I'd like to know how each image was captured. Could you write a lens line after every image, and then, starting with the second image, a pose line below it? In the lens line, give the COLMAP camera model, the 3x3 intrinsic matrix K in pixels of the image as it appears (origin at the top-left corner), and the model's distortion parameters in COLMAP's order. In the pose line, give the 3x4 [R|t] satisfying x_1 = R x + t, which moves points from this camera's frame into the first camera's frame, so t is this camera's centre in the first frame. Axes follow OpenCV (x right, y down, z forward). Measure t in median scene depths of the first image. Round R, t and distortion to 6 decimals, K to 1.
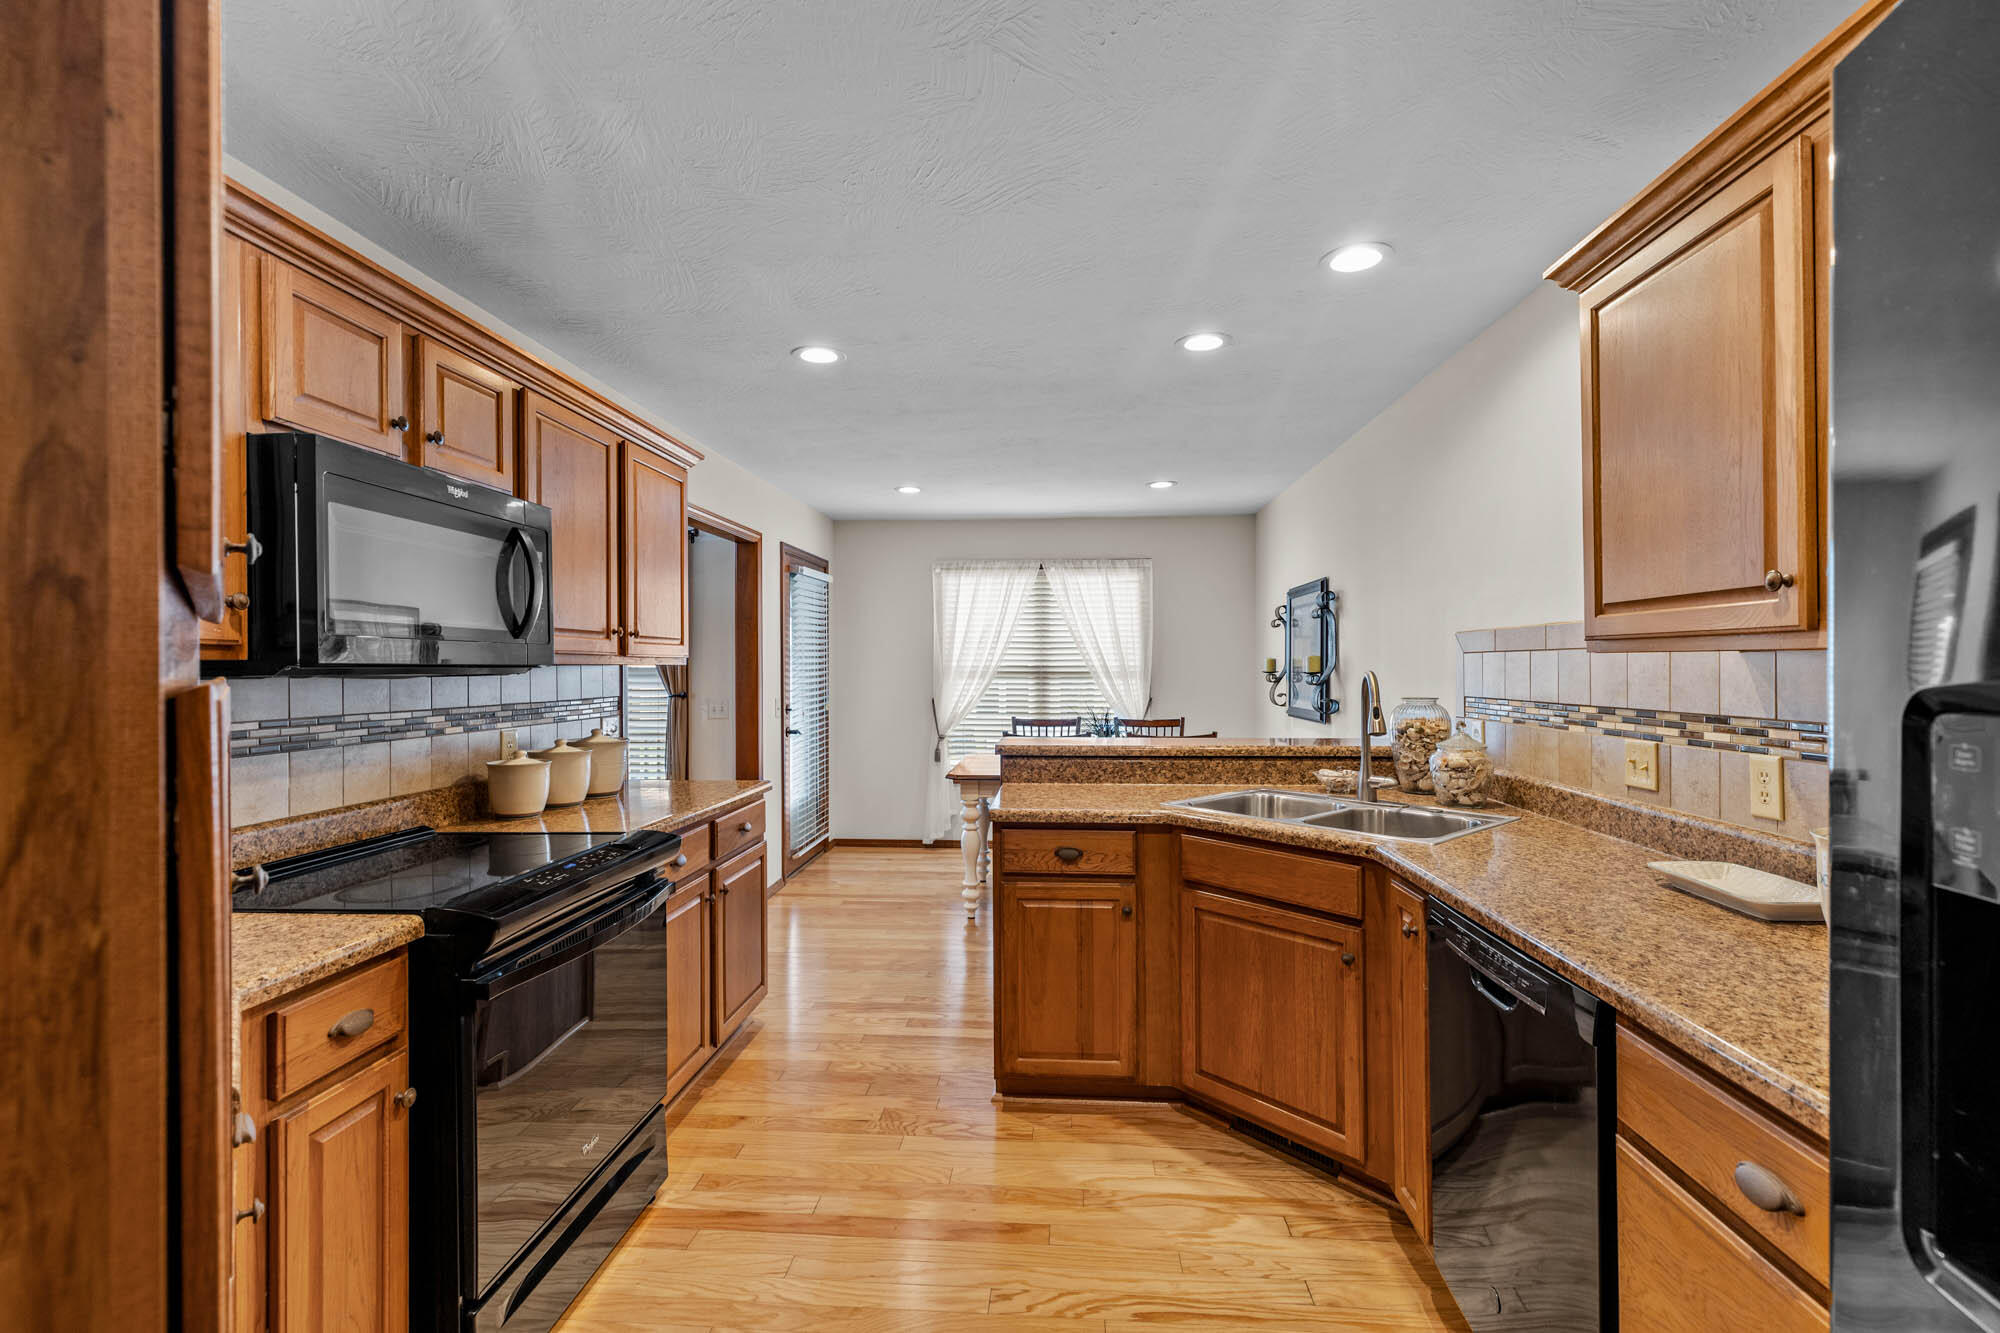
lens RADIAL K [[895.2, 0, 1000.0], [0, 895.2, 666.5], [0, 0, 1]] dist [0.001609, 0.000015]
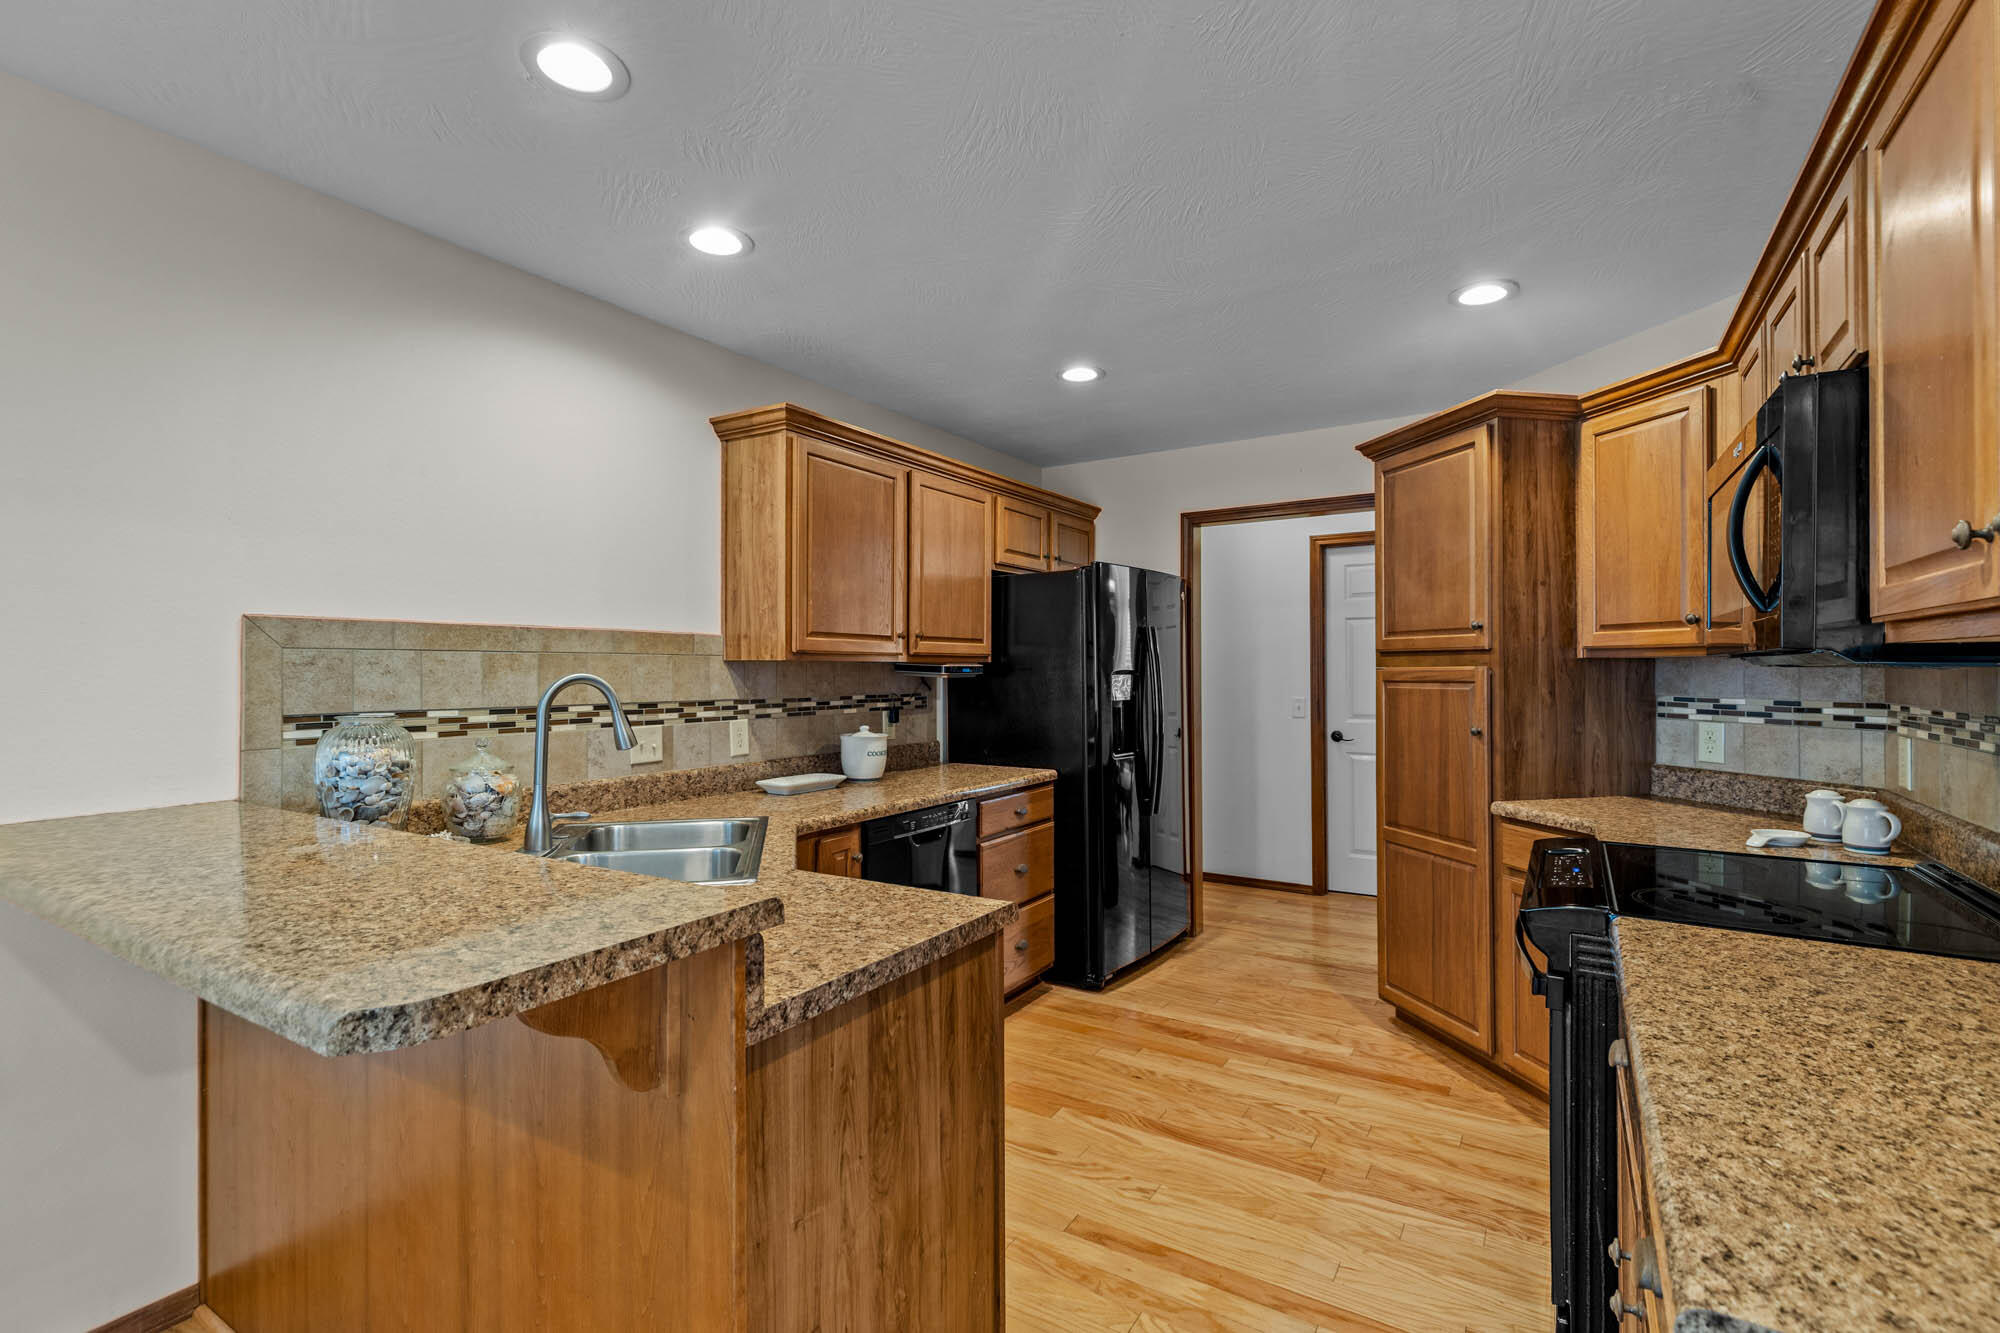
lens RADIAL K [[903.1, 0, 1006.0], [0, 903.1, 658.0], [0, 0, 1]] dist [0.002668, -0.000069]
pose [[-0.886380, 0.015741, 0.462691, -0.336307], [0.008149, 0.999797, -0.018403, 0.011199], [-0.462887, -0.012542, -0.886328, 1.799457]]
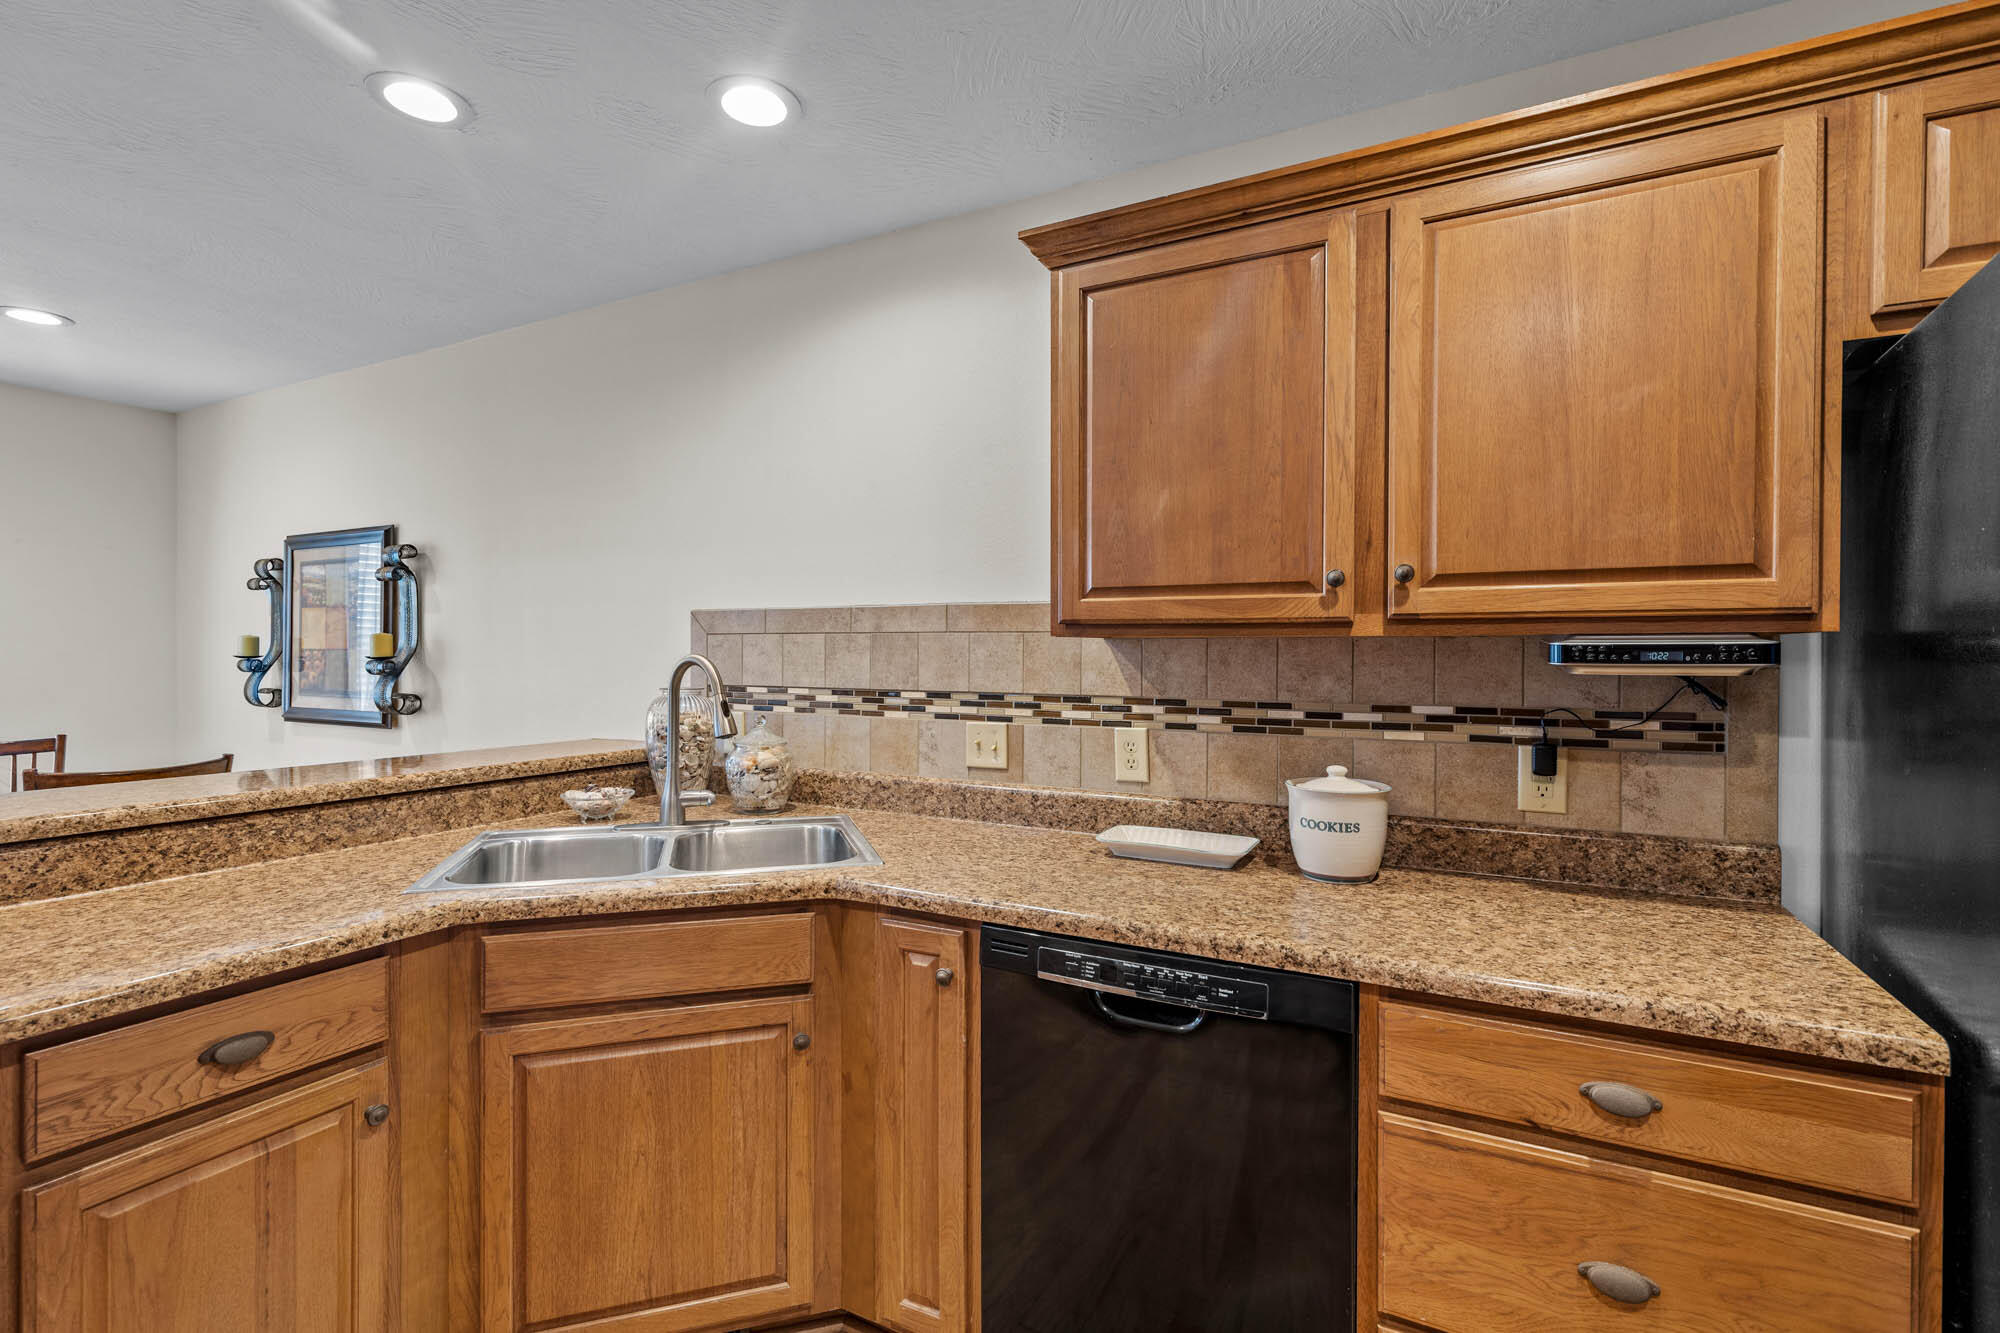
lens RADIAL K [[903.1, 0, 1006.0], [0, 903.1, 658.0], [0, 0, 1]] dist [0.002668, -0.000069]
pose [[0.395921, 0.002049, 0.918282, -0.223631], [-0.007475, 0.999972, 0.000992, 0.006443], [-0.918254, -0.007256, 0.395925, 0.527605]]
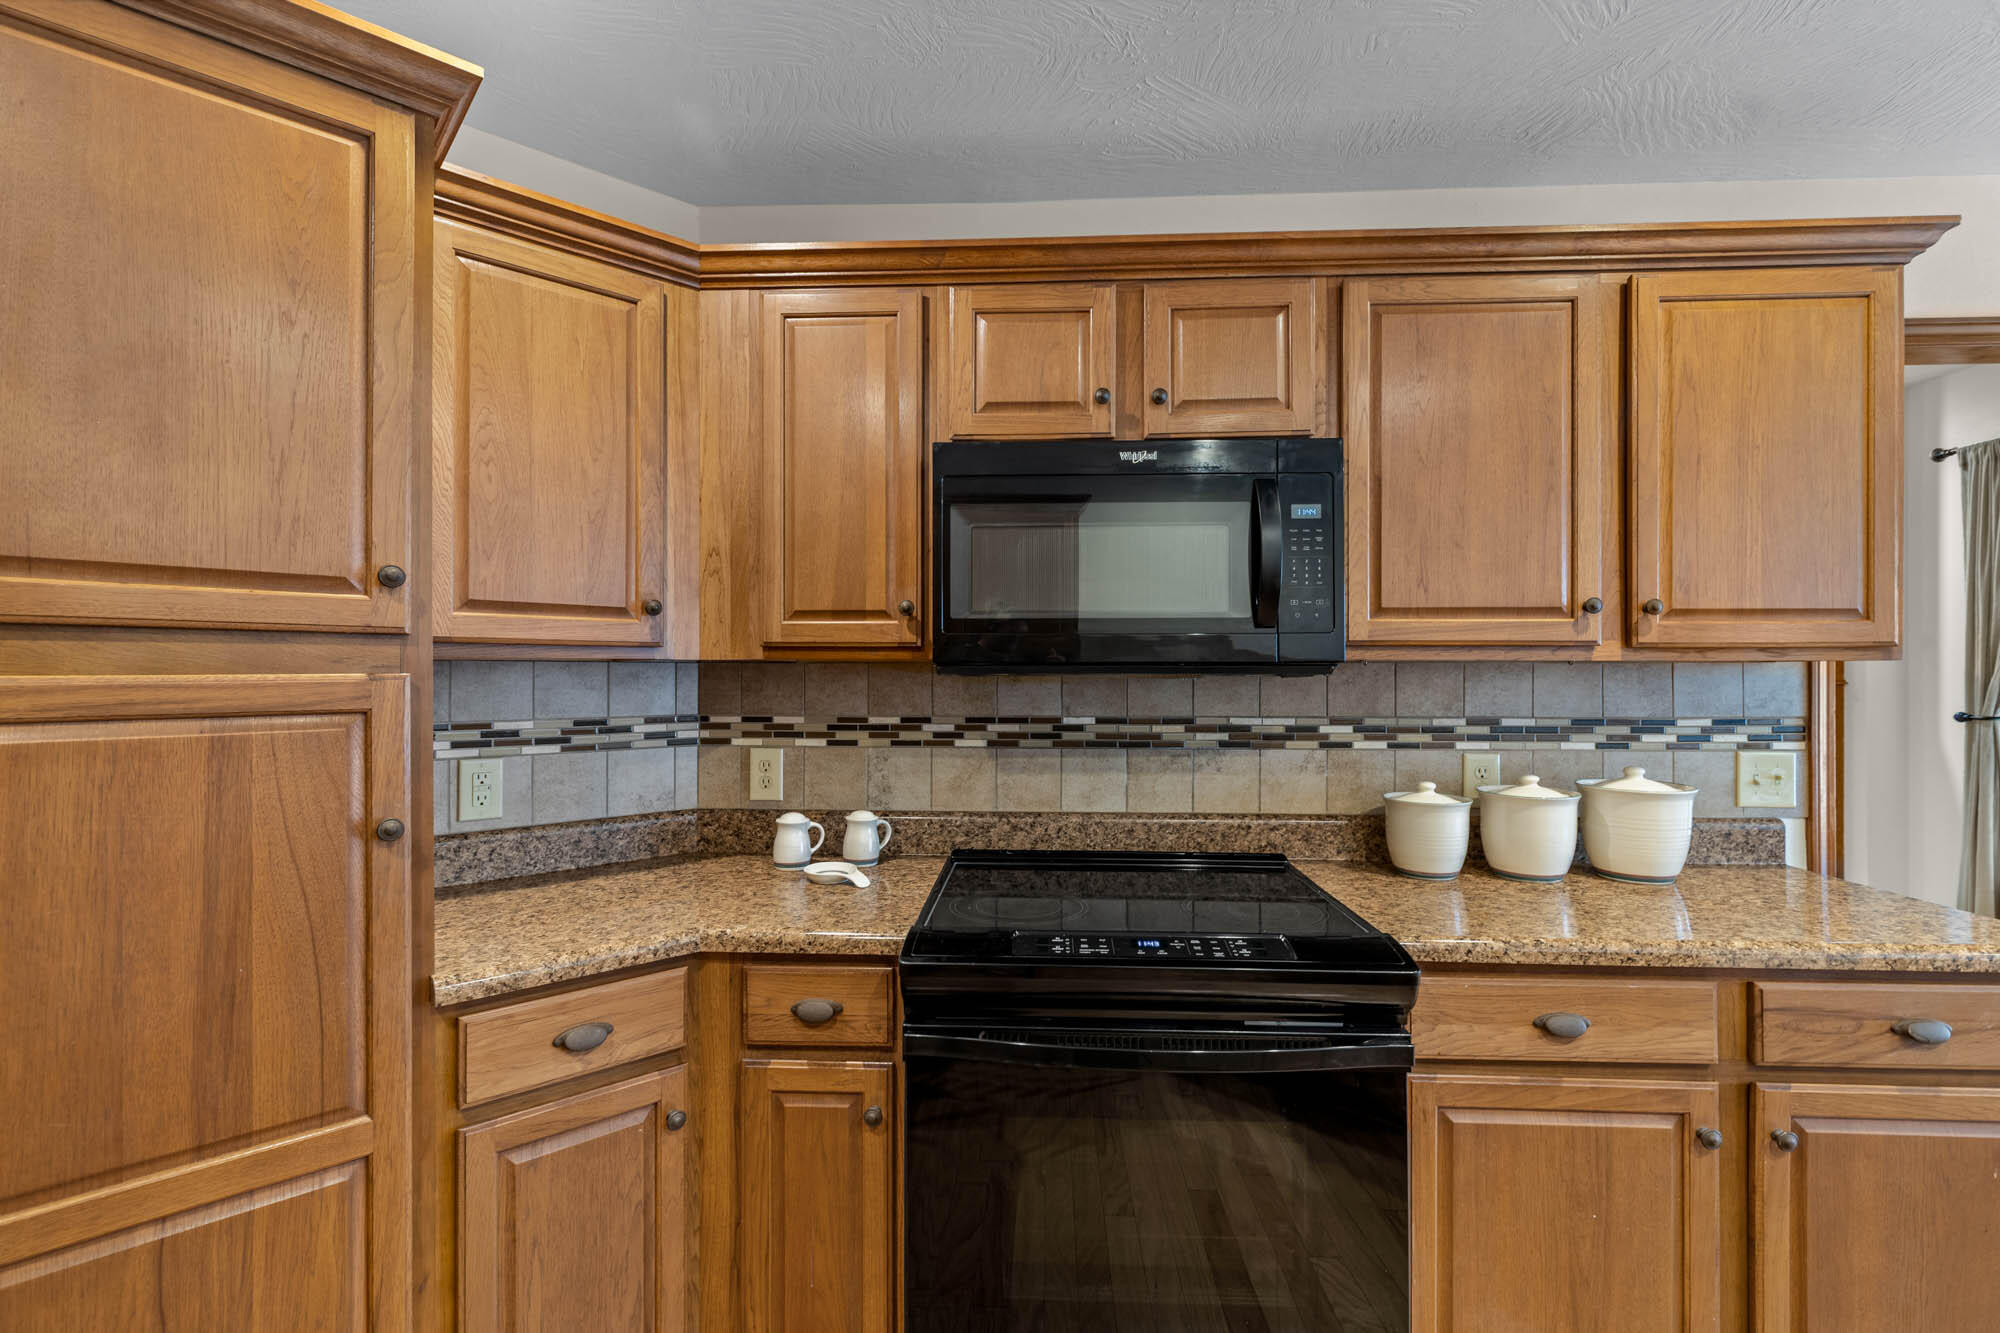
lens RADIAL K [[895.2, 0, 1000.0], [0, 895.2, 666.5], [0, 0, 1]] dist [0.001609, 0.000015]
pose [[0.025098, -0.001222, -0.999684, 0.195008], [0.001740, 0.999998, -0.001179, 0.002245], [0.999683, -0.001710, 0.025100, 0.729842]]
